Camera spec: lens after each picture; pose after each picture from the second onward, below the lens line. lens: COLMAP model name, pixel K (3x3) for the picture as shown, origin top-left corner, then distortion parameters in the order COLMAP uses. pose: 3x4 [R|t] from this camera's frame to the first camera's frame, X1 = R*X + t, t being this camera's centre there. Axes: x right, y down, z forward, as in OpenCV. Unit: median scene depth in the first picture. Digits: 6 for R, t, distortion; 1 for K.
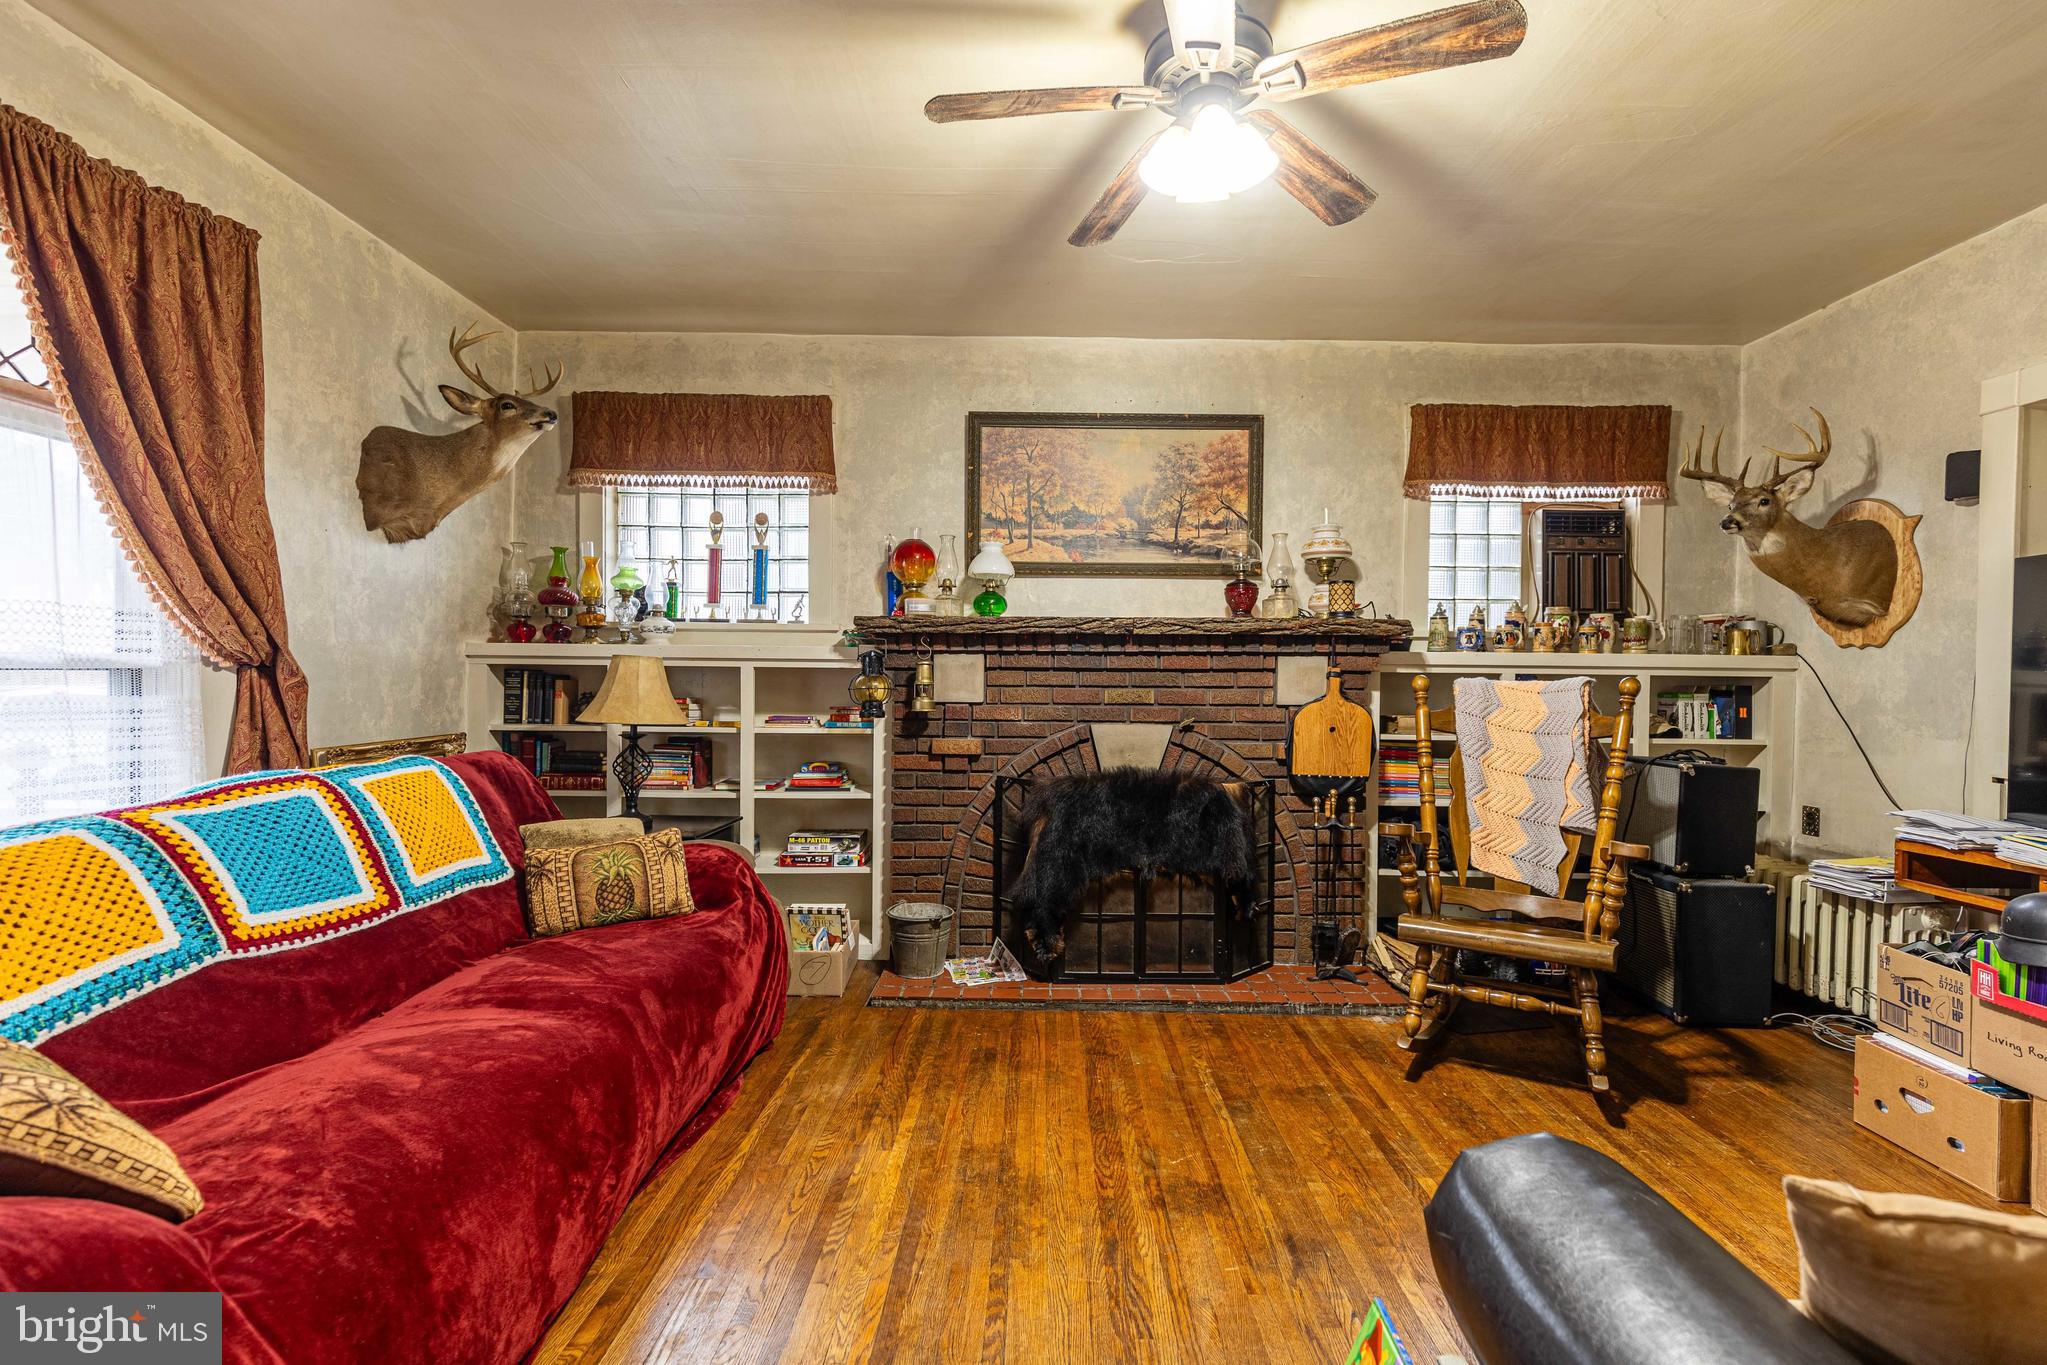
lens RADIAL K [[895.0, 0, 1023.5], [0, 895.0, 682.5], [0, 0, 1]] dist [0.012776, -0.009768]
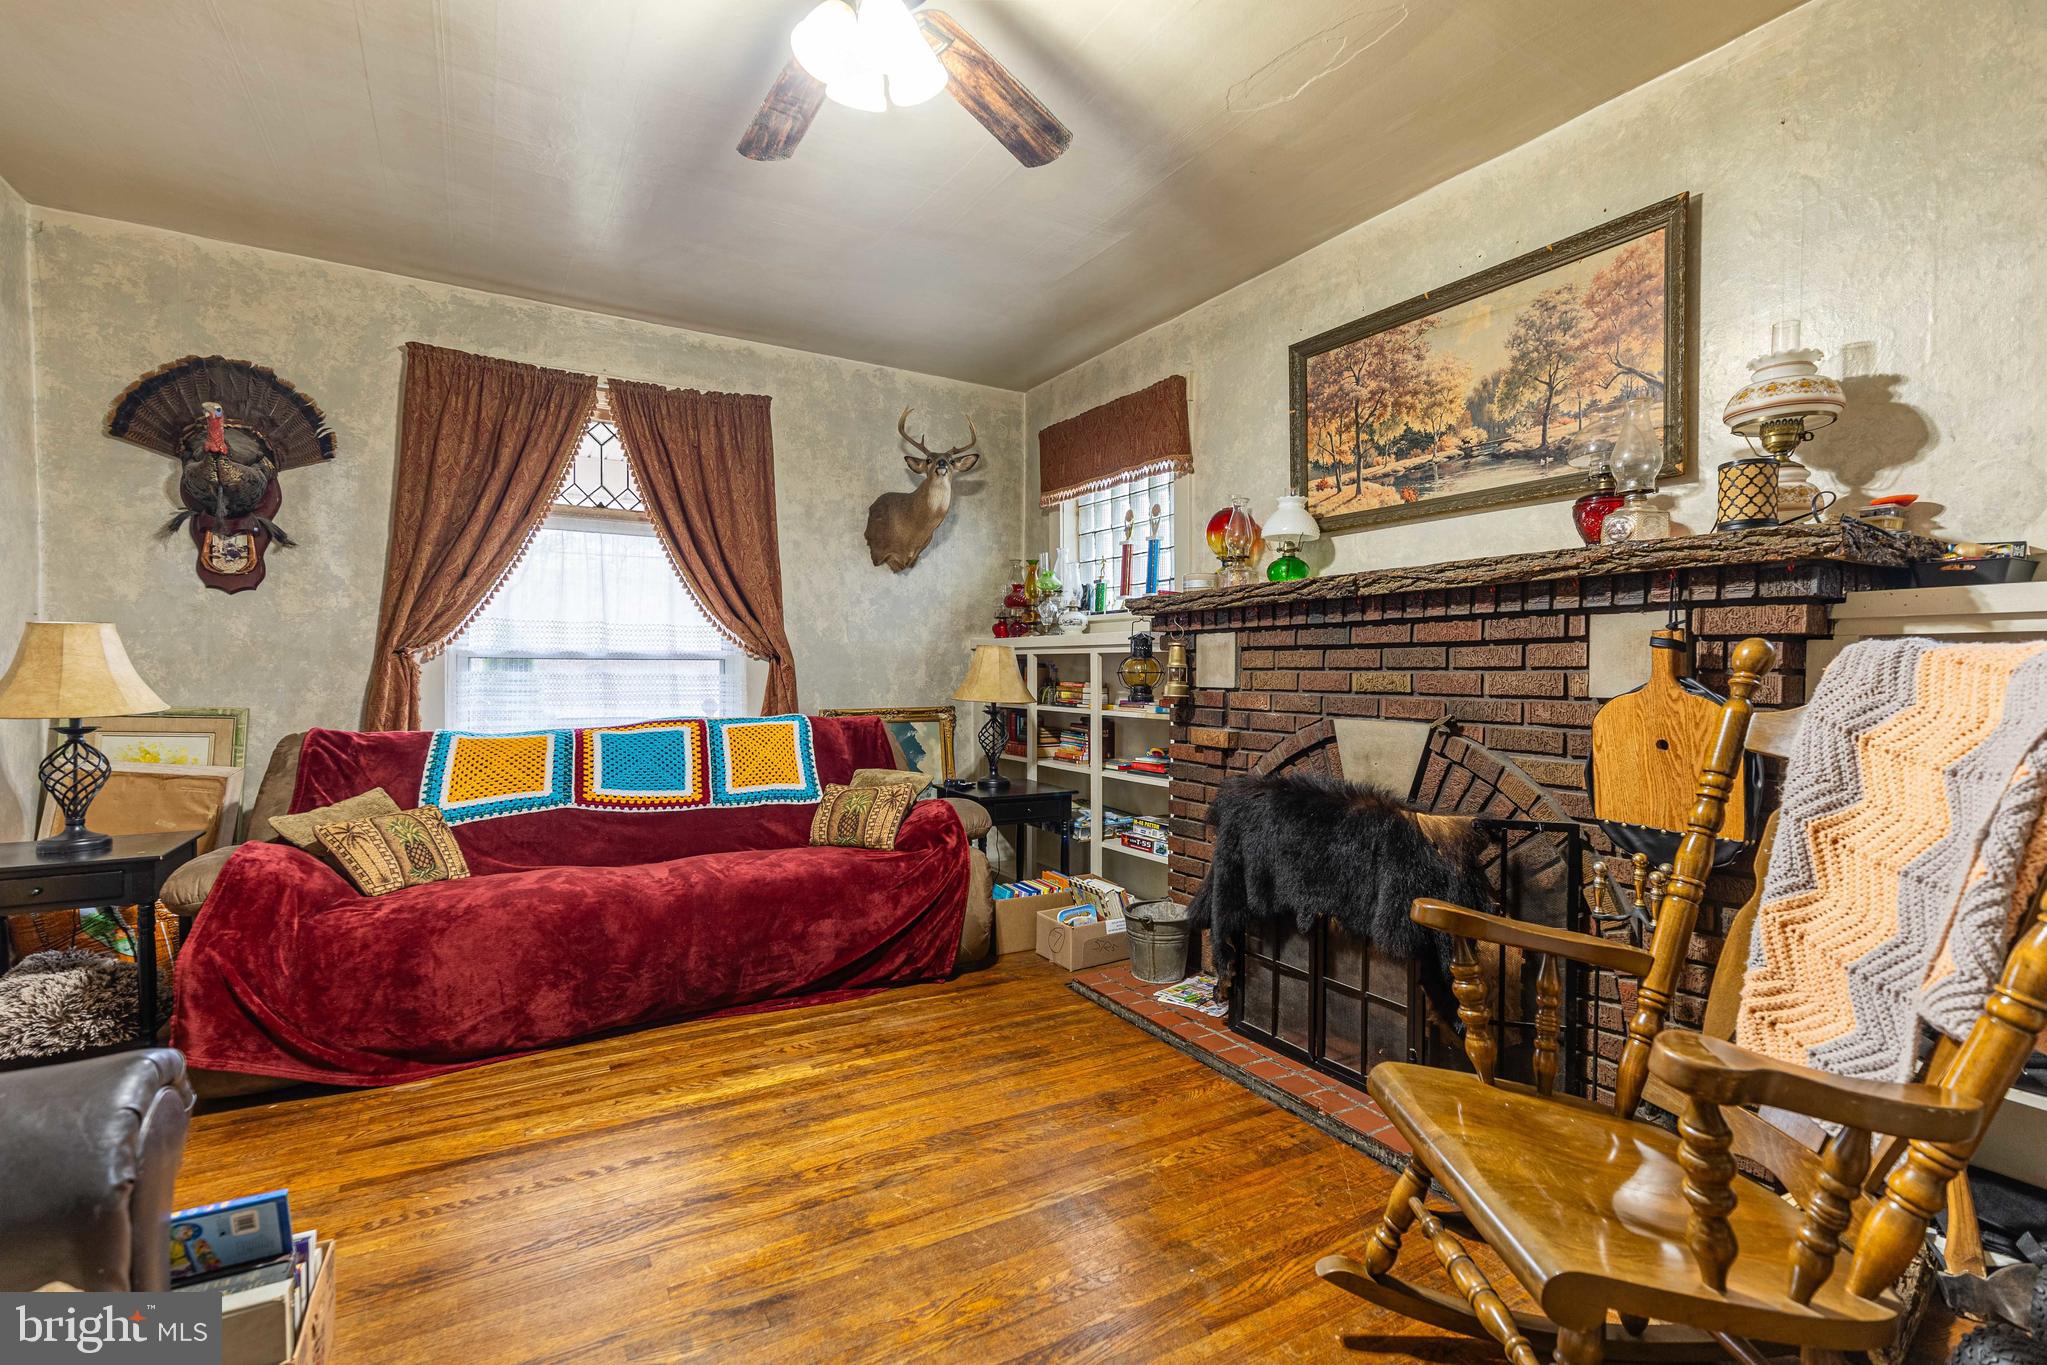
lens RADIAL K [[895.0, 0, 1023.5], [0, 895.0, 682.5], [0, 0, 1]] dist [0.012776, -0.009768]
pose [[0.532584, 0.005770, -0.846358, 0.573245], [-0.004560, 0.999982, 0.003947, 0.014192], [0.846365, 0.001757, 0.532600, 0.369516]]
